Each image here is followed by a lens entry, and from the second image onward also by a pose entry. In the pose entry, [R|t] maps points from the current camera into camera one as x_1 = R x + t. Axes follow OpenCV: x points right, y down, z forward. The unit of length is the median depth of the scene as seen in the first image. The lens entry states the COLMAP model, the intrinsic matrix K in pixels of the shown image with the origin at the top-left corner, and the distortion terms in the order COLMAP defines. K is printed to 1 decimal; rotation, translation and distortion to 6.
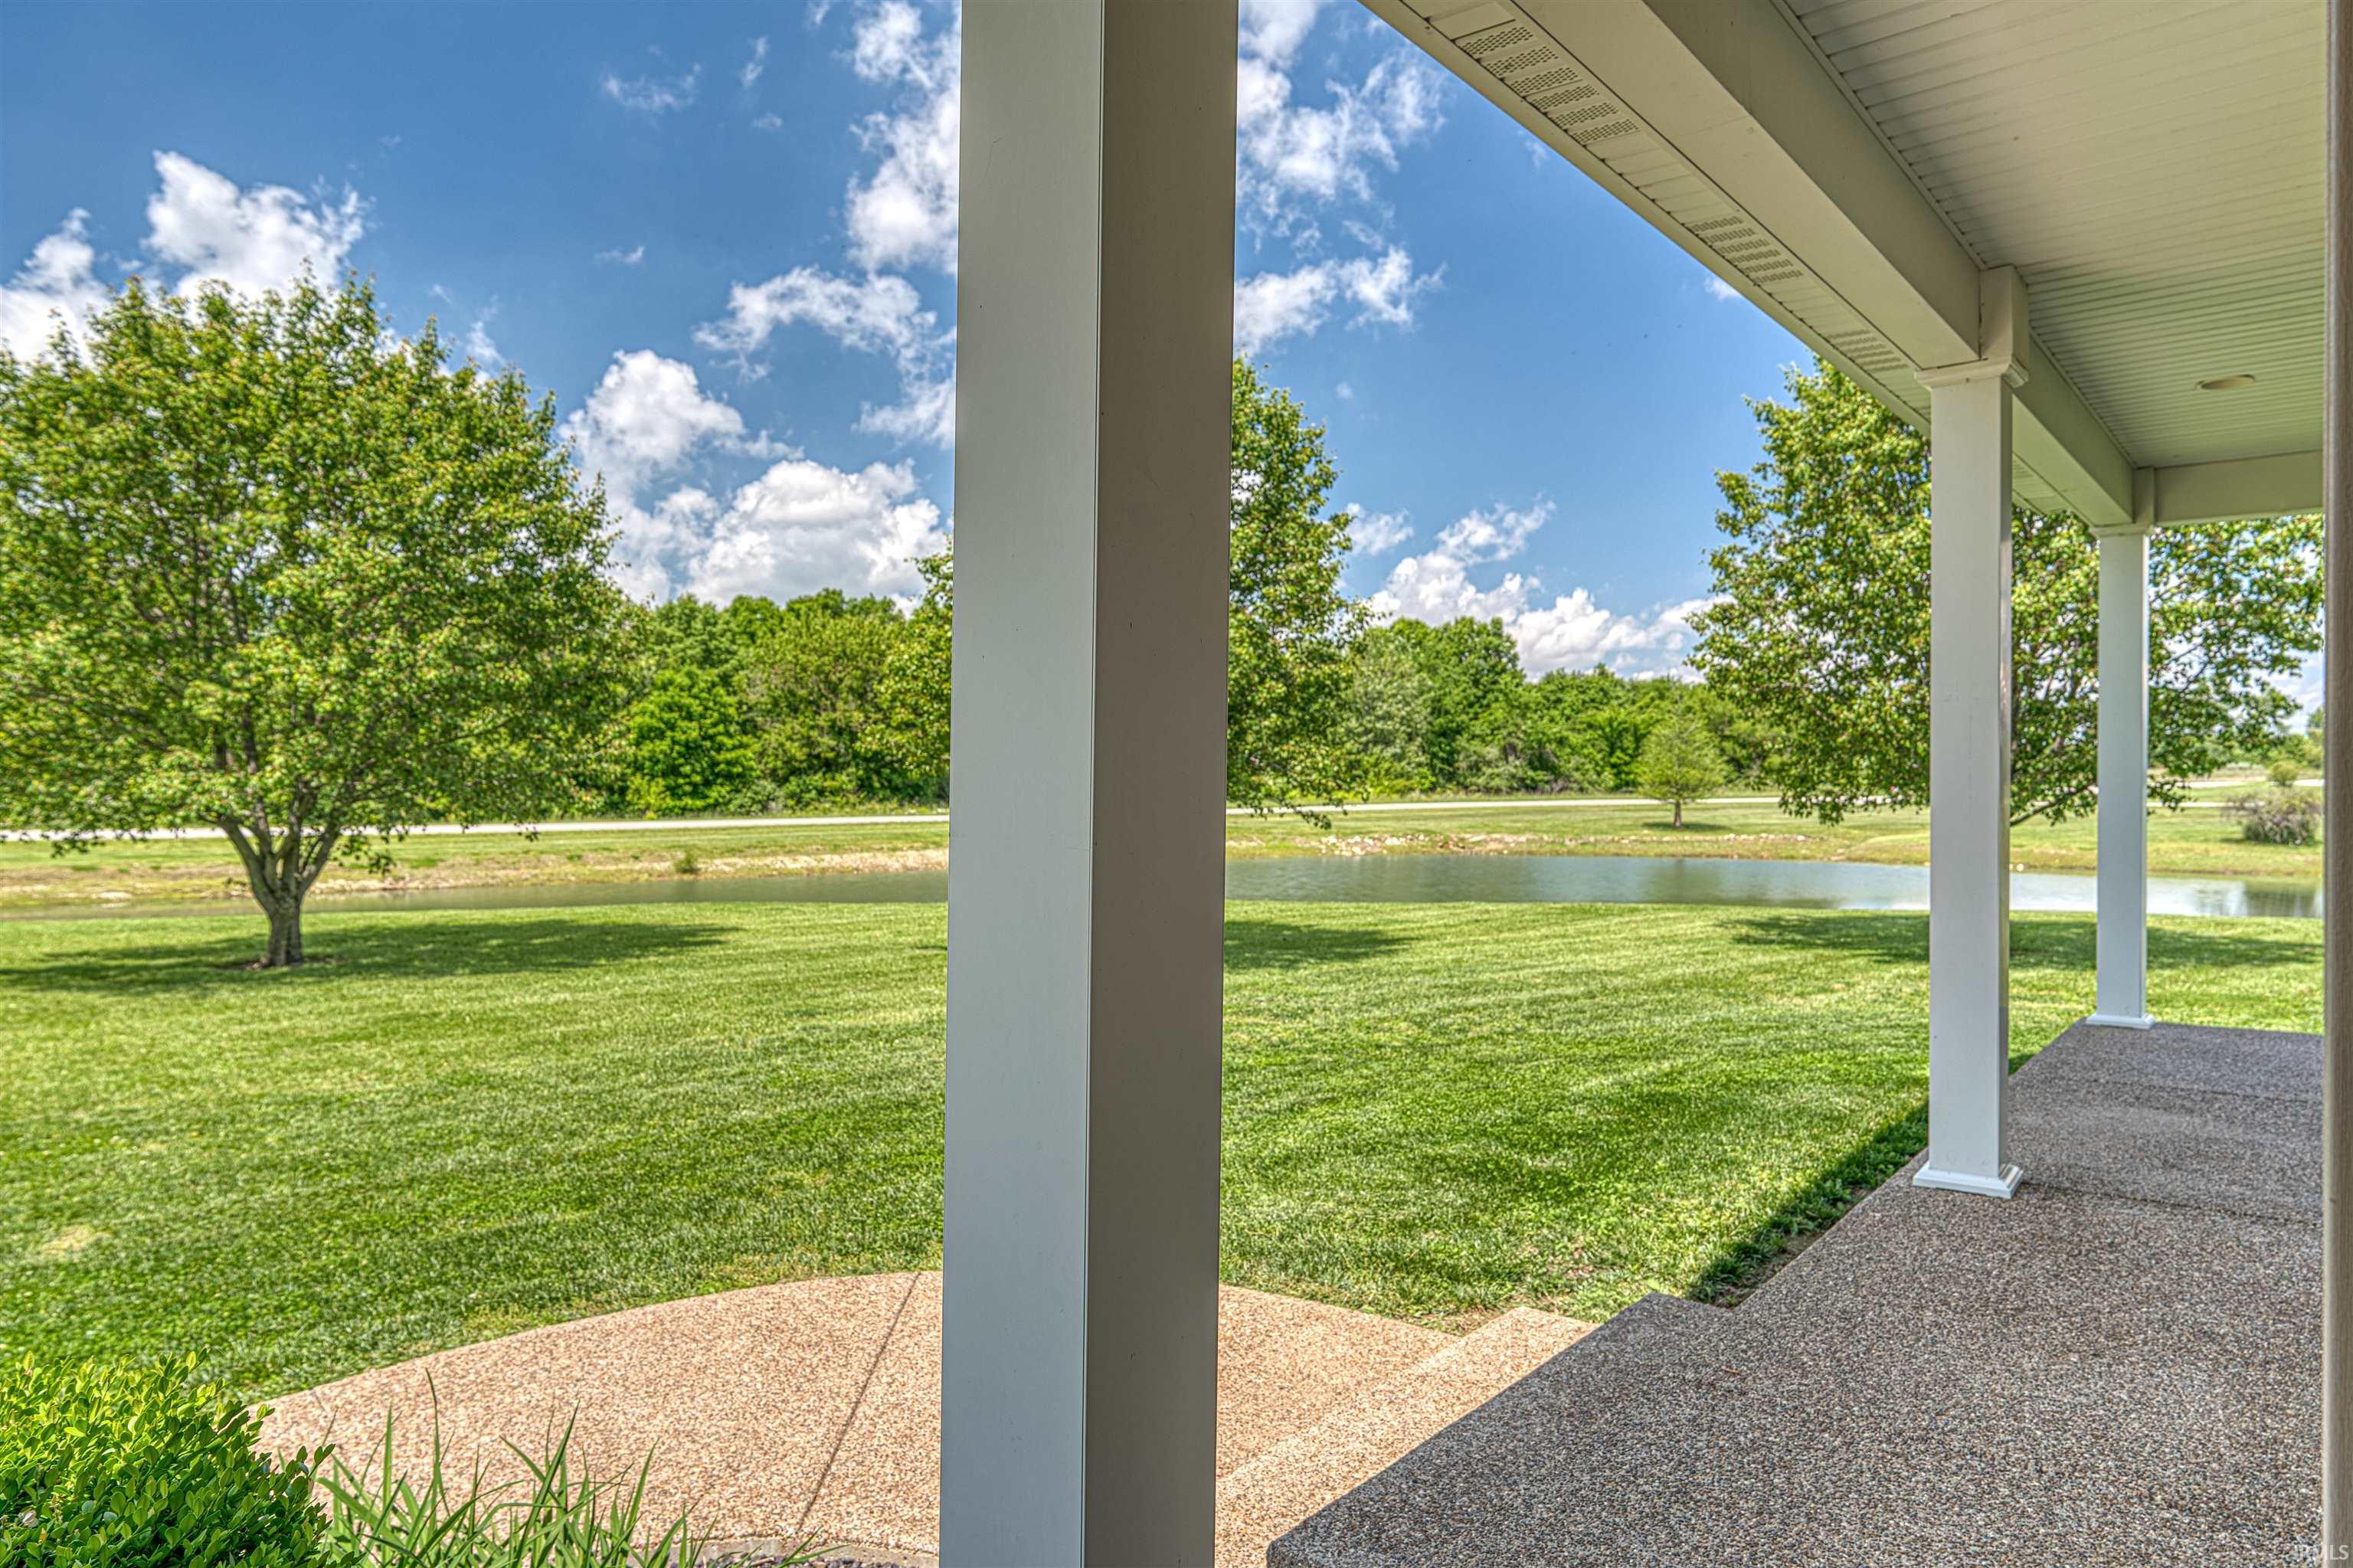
lens RADIAL K [[1506.3, 0, 1174.2], [0, 1506.3, 779.3], [0, 0, 1]] dist [0.005157, -0.002428]
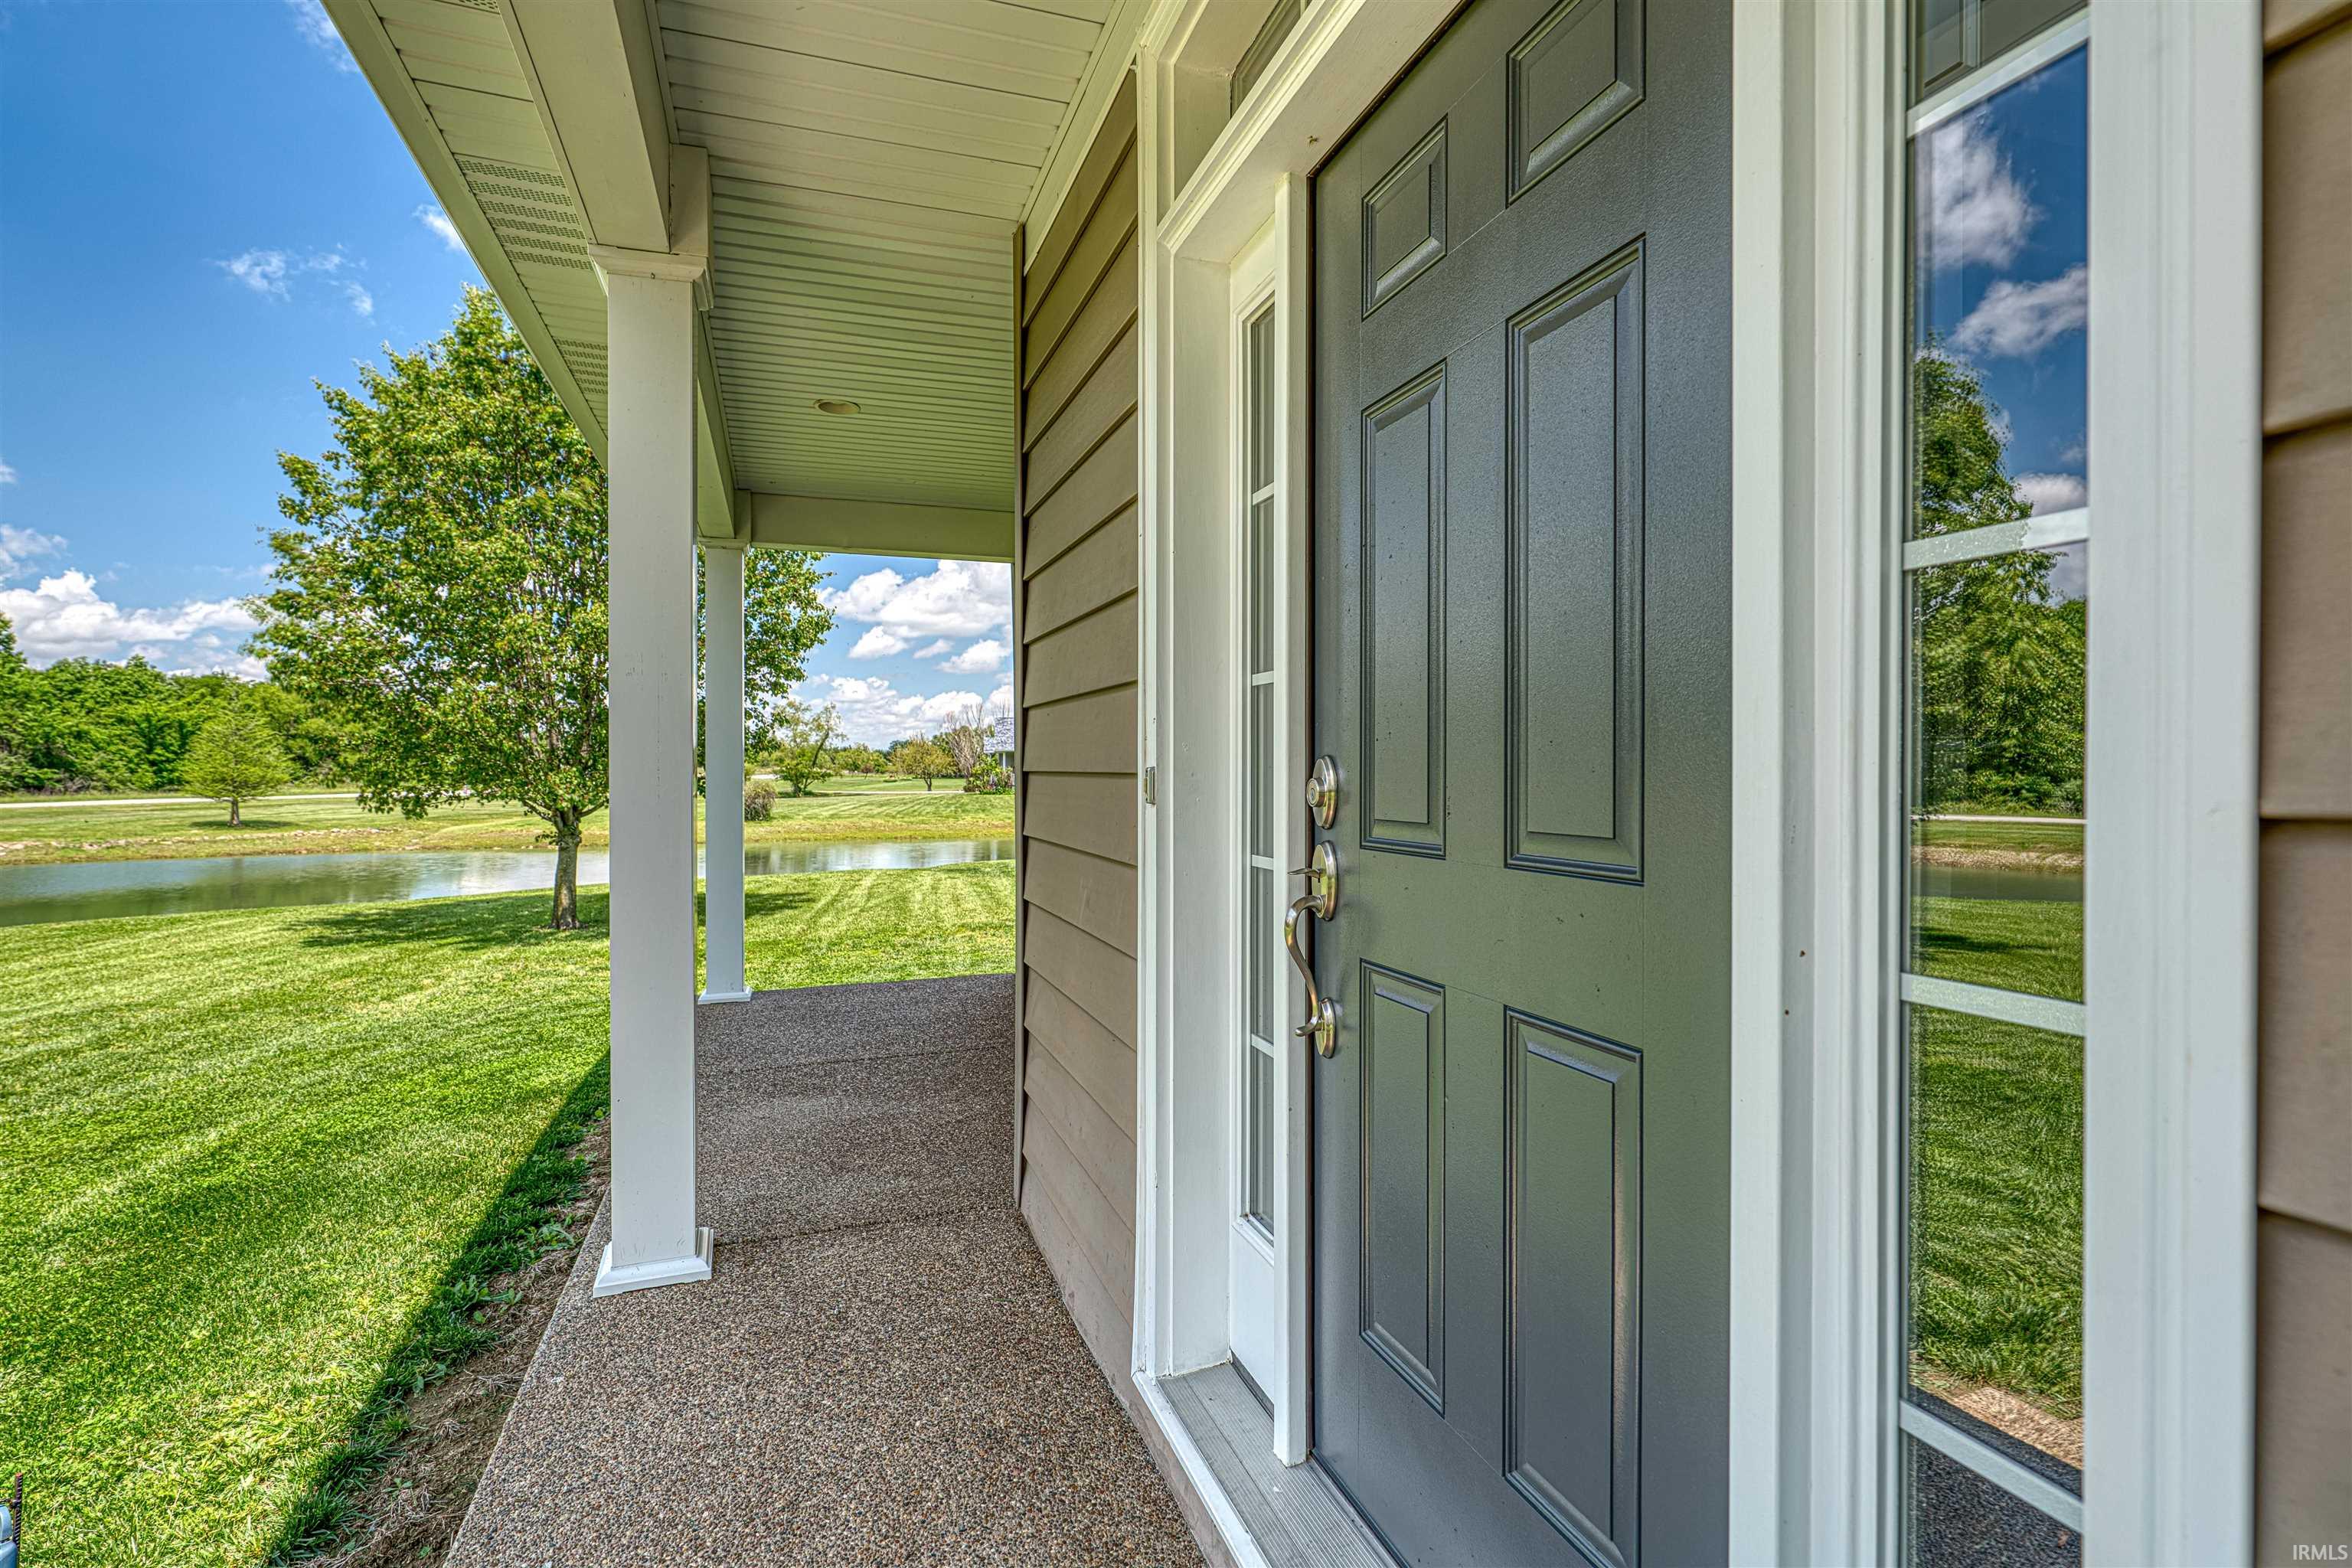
lens RADIAL K [[1156.6, 0, 1173.9], [0, 1156.6, 780.9], [0, 0, 1]] dist [-0.003675, -0.000179]
pose [[0.536564, -0.008301, 0.843819, 0.050057], [0.004530, 0.999966, 0.006957, 0.000341], [-0.843847, 0.000089, 0.536583, 0.141615]]
